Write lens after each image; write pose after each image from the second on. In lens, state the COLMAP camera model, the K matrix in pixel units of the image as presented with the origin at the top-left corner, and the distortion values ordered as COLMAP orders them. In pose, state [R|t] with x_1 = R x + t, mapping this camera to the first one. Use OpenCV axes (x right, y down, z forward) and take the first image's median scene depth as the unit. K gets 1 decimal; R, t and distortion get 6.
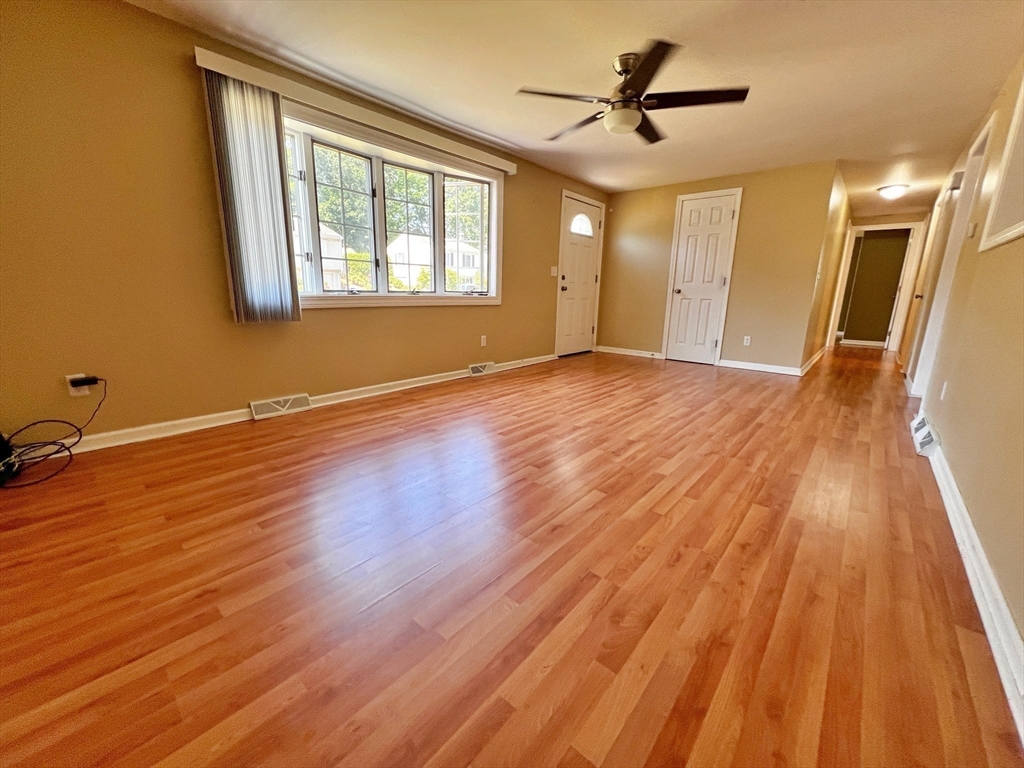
lens RADIAL K [[407.7, 0, 509.8], [0, 407.7, 382.8], [0, 0, 1]] dist [-0.000348, 0.000212]
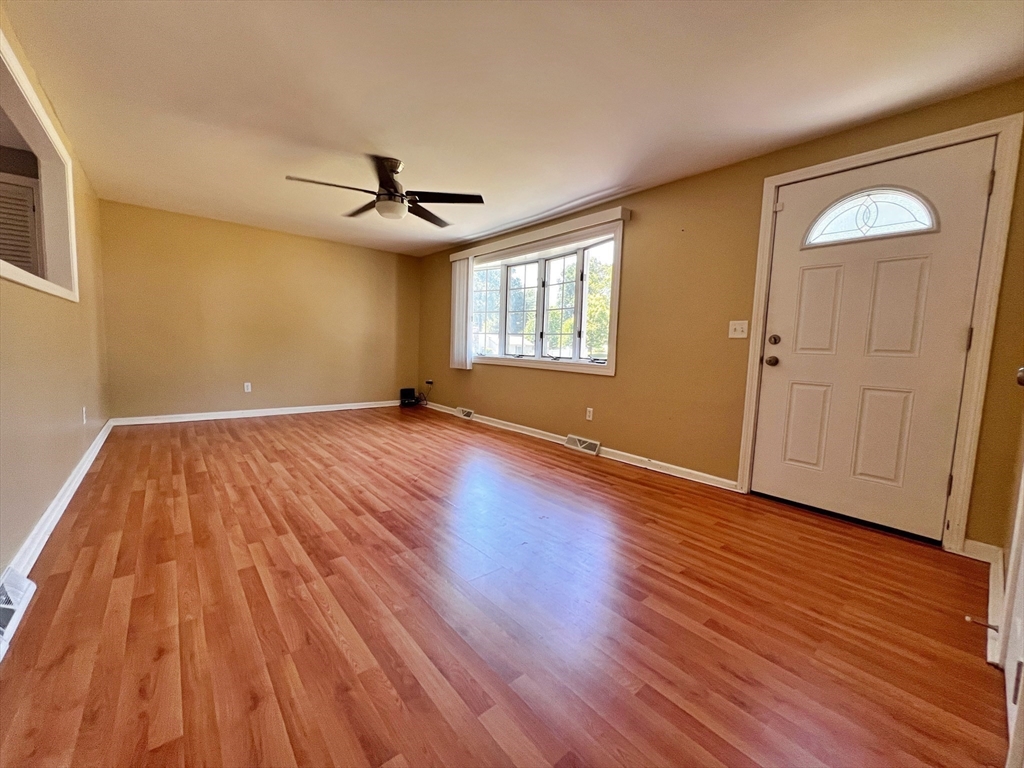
lens RADIAL K [[407.7, 0, 510.6], [0, 407.7, 383.0], [0, 0, 1]] dist [-0.000348, 0.000212]
pose [[-0.149743, 0.061574, -0.986806, 1.190581], [-0.258480, 0.960912, 0.099181, -0.304241], [0.954340, 0.269922, -0.127974, 1.353172]]
